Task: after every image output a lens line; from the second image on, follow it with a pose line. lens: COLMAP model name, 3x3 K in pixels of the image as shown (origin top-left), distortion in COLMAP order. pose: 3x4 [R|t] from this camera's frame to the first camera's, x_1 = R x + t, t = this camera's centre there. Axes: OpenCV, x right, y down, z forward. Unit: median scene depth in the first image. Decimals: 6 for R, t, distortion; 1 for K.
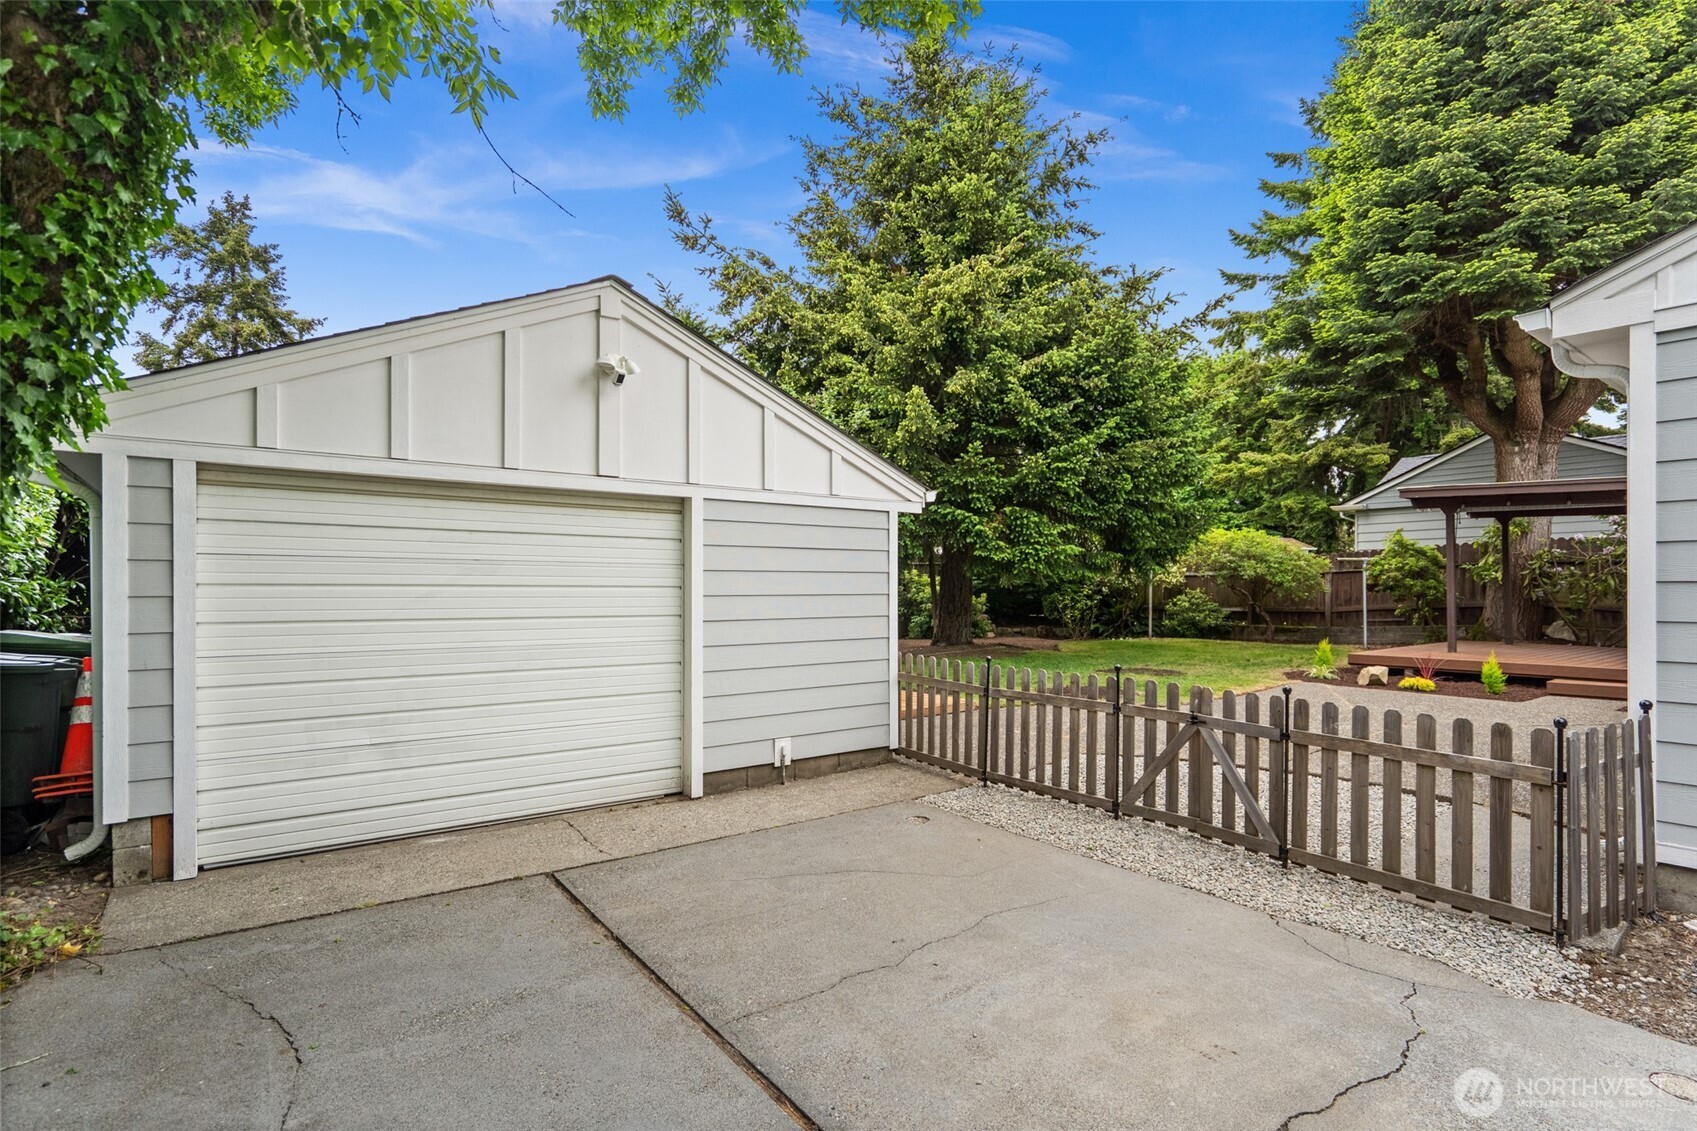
lens RADIAL K [[833.0, 0, 845.4], [0, 833.0, 595.3], [0, 0, 1]] dist [0.001490, 0.000981]
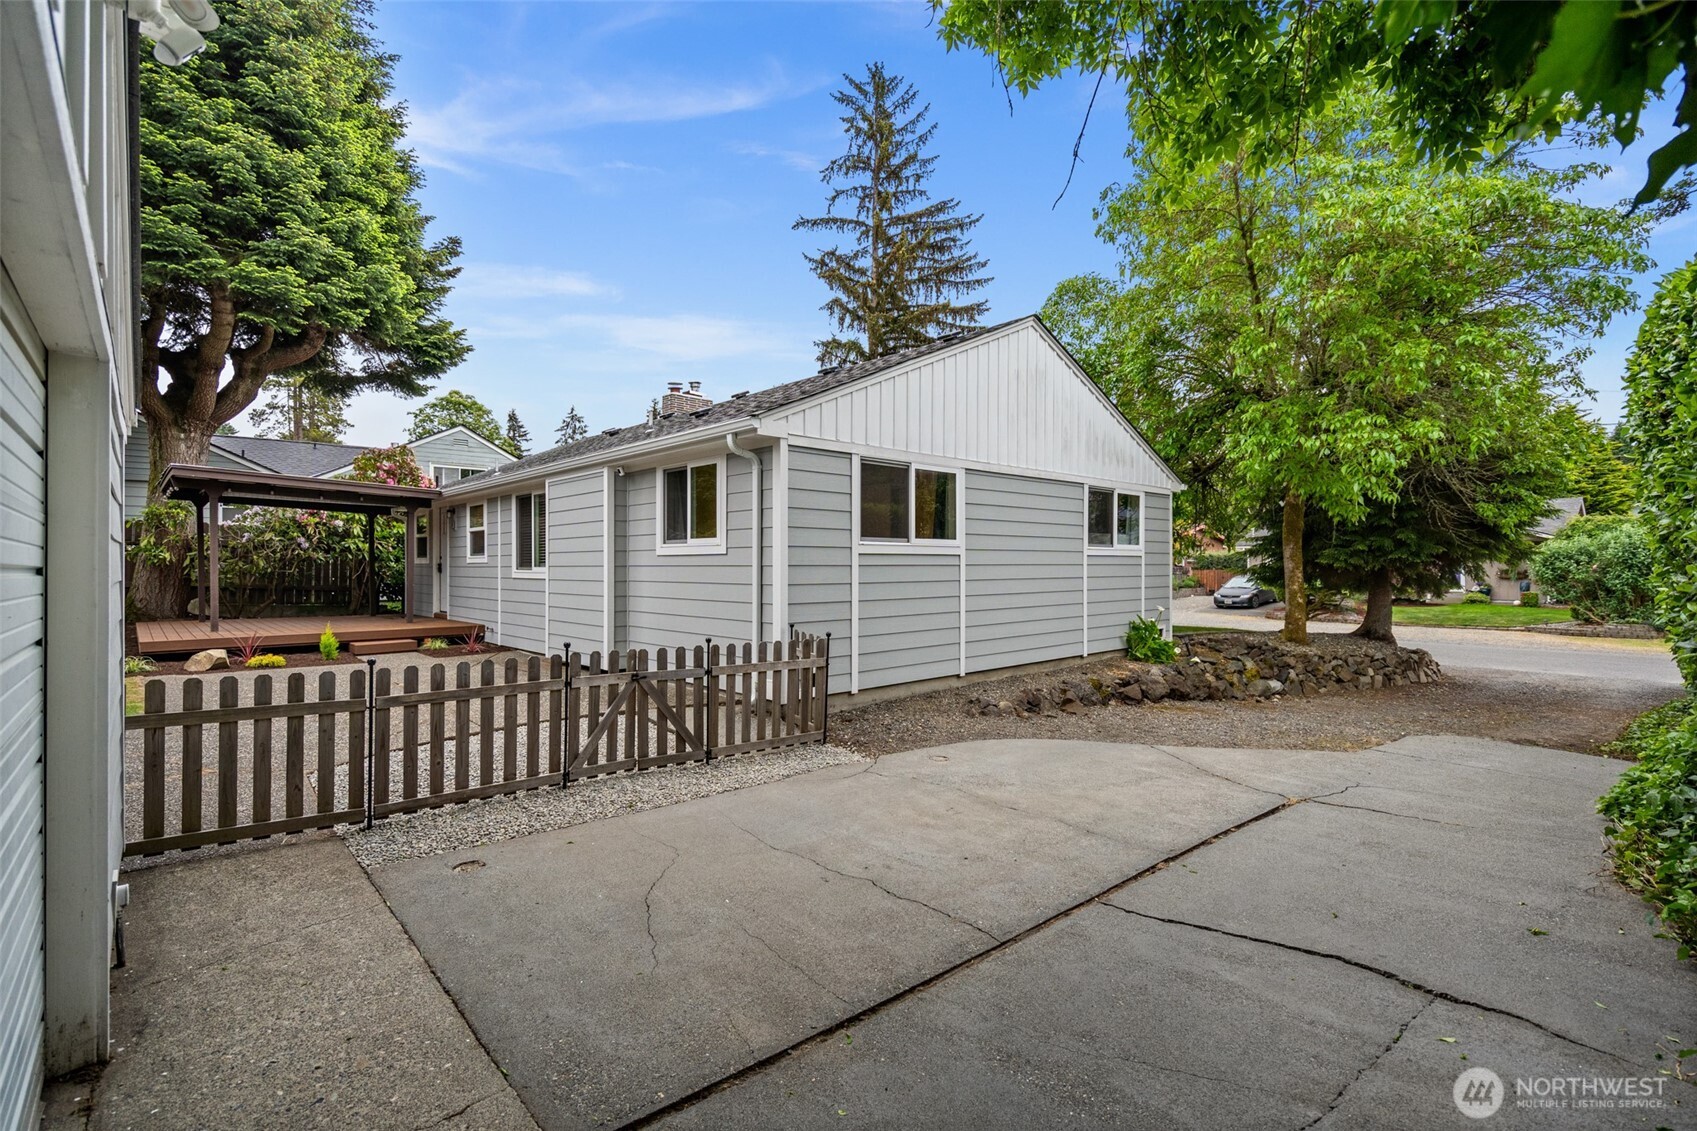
lens RADIAL K [[778.8, 0, 848.0], [0, 778.8, 572.5], [0, 0, 1]] dist [-0.000914, 0.000248]
pose [[-0.092791, -0.004729, 0.995674, -0.769820], [0.007818, 0.999954, 0.005478, -0.008231], [-0.995655, 0.008293, -0.092750, 0.819736]]
